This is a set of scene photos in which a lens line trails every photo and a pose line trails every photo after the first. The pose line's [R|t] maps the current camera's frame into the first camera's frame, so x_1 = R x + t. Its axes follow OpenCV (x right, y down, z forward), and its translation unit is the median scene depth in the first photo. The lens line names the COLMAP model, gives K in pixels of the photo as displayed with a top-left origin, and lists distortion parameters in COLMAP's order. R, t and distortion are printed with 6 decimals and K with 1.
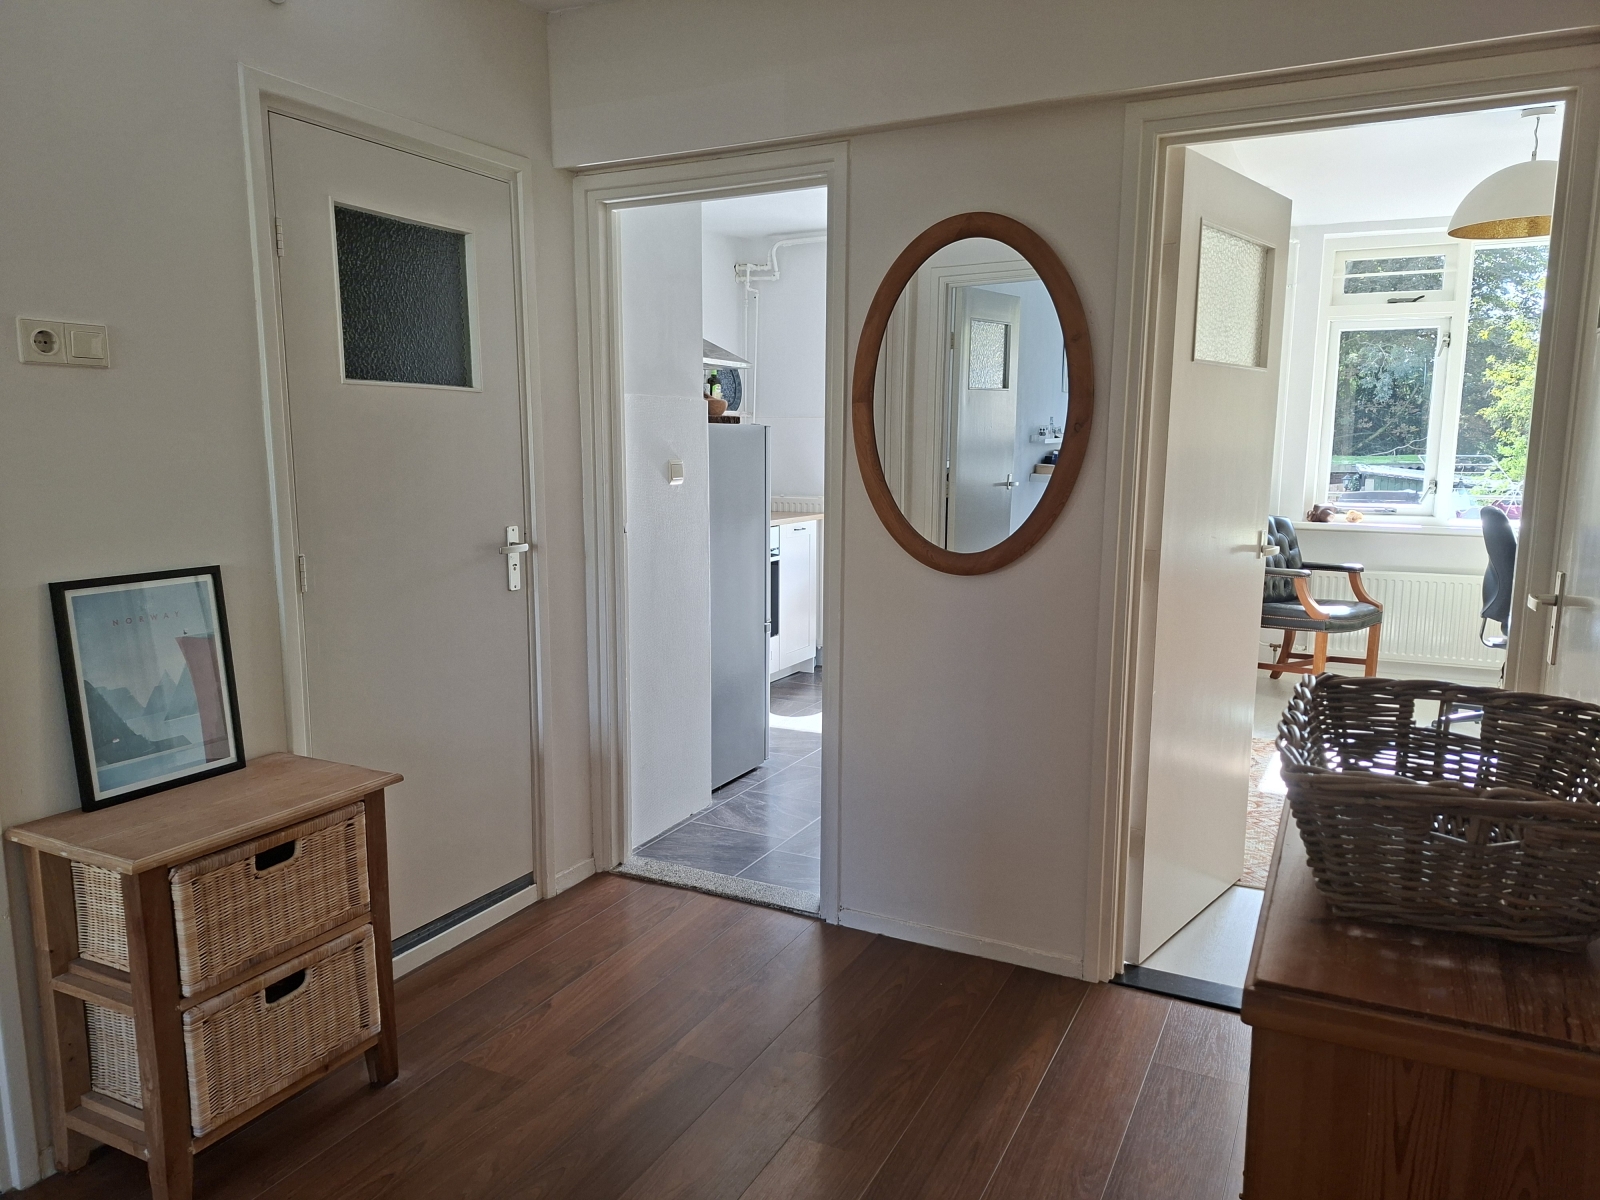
lens RADIAL K [[1119.1, 0, 804.7], [0, 1119.1, 607.3], [0, 0, 1]] dist [0.082310, -0.088155]
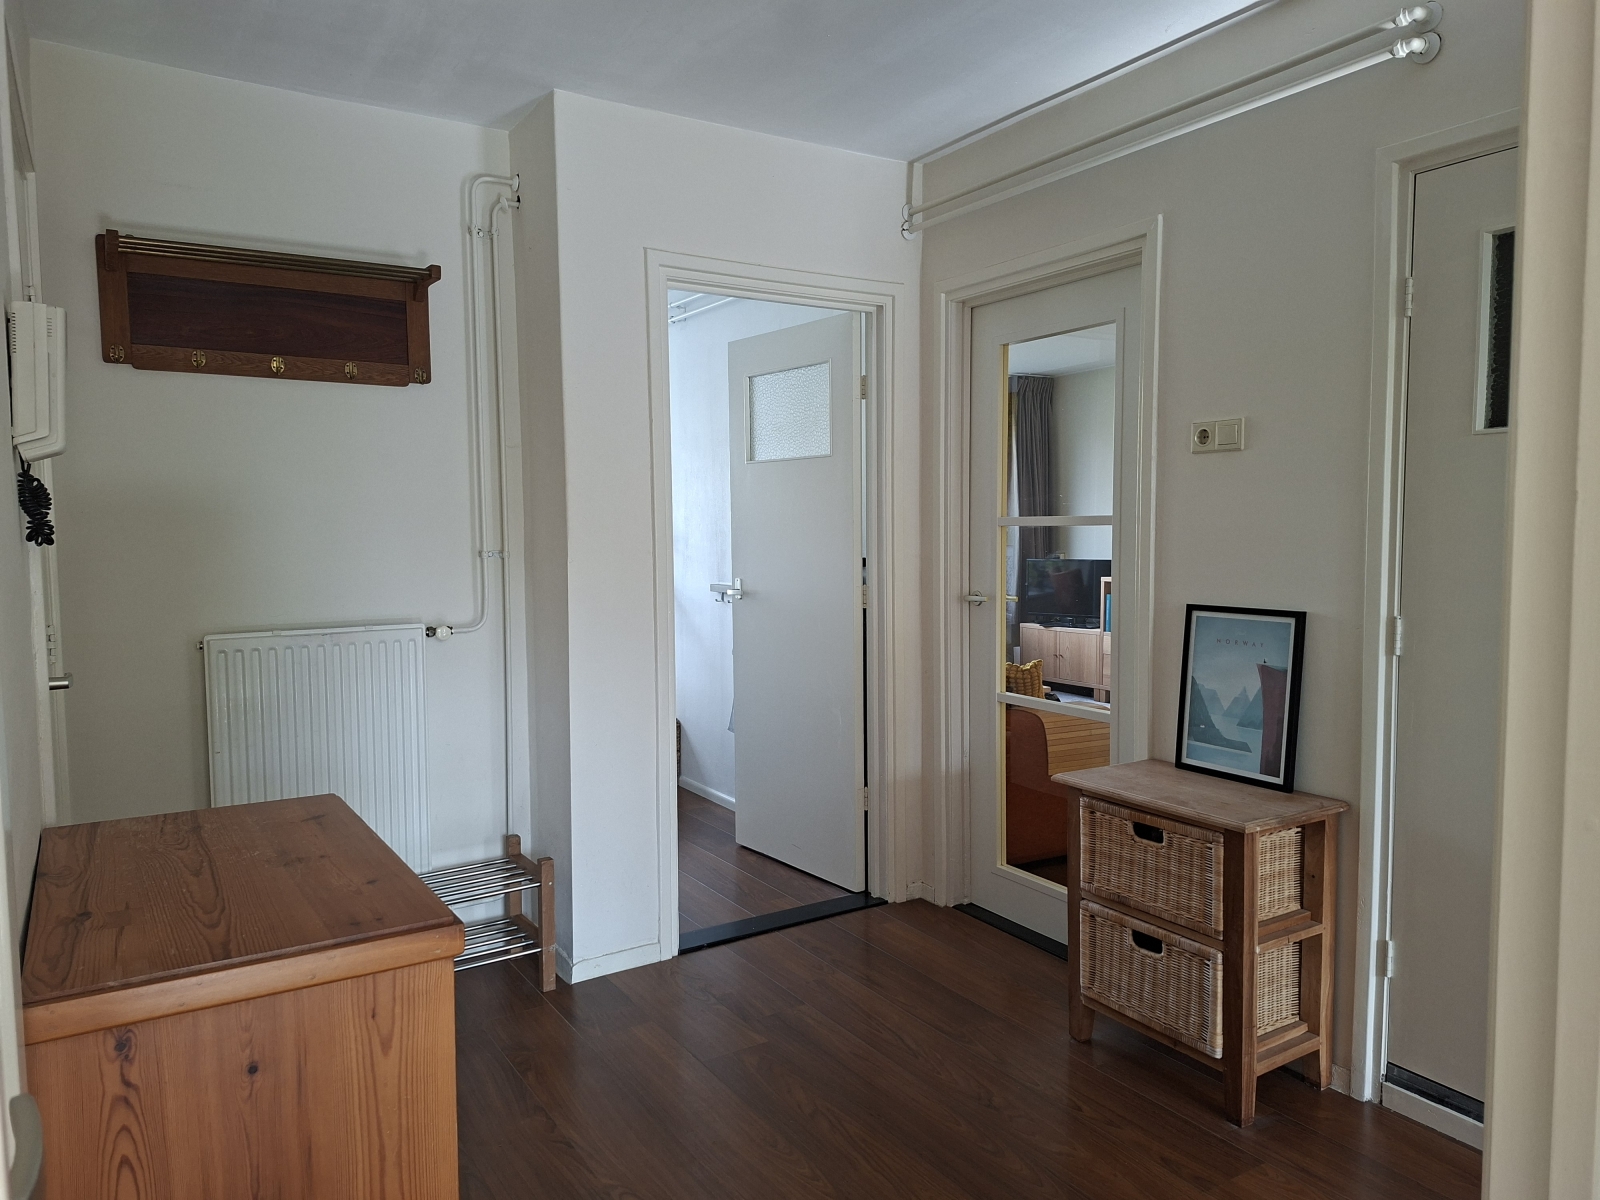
lens RADIAL K [[1119.1, 0, 804.1], [0, 1119.1, 604.4], [0, 0, 1]] dist [0.082310, -0.088155]
pose [[-0.519058, 0.060016, -0.852629, 0.753169], [-0.123751, 0.981745, 0.144441, -0.155670], [0.845733, 0.180487, -0.502155, 1.224737]]
